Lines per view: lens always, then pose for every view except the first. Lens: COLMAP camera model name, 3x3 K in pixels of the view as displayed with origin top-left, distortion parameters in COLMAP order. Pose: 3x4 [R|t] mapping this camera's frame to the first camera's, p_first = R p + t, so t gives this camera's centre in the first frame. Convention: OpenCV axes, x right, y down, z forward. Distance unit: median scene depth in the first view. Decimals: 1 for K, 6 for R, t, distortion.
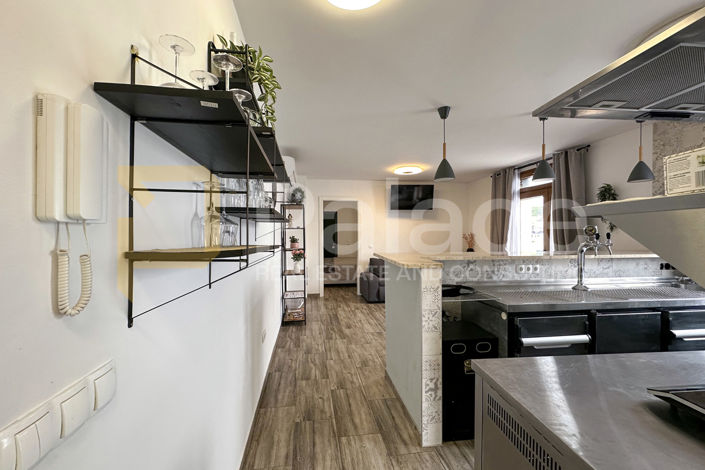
lens RADIAL K [[279.6, 0, 348.8], [0, 279.6, 233.6], [0, 0, 1]] dist [0.001908, 0.000034]
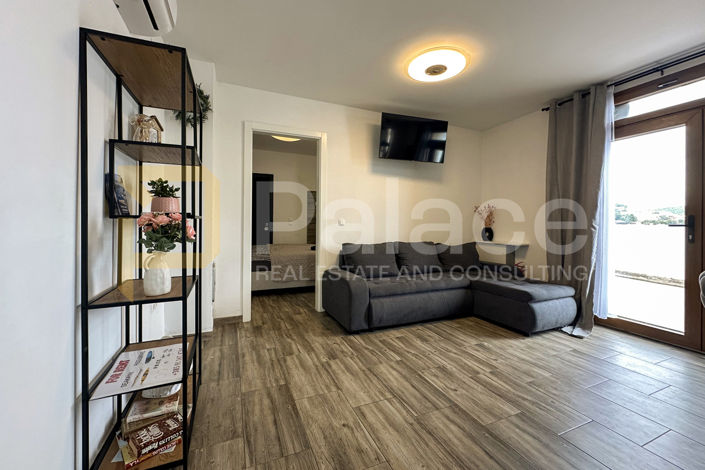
lens RADIAL K [[279.6, 0, 357.5], [0, 279.6, 224.2], [0, 0, 1]] dist [0.001908, 0.000034]
pose [[0.960739, 0.012872, 0.277155, -0.054740], [-0.015958, 0.999833, 0.008885, 0.052856], [-0.276995, -0.012959, 0.960784, 0.542299]]
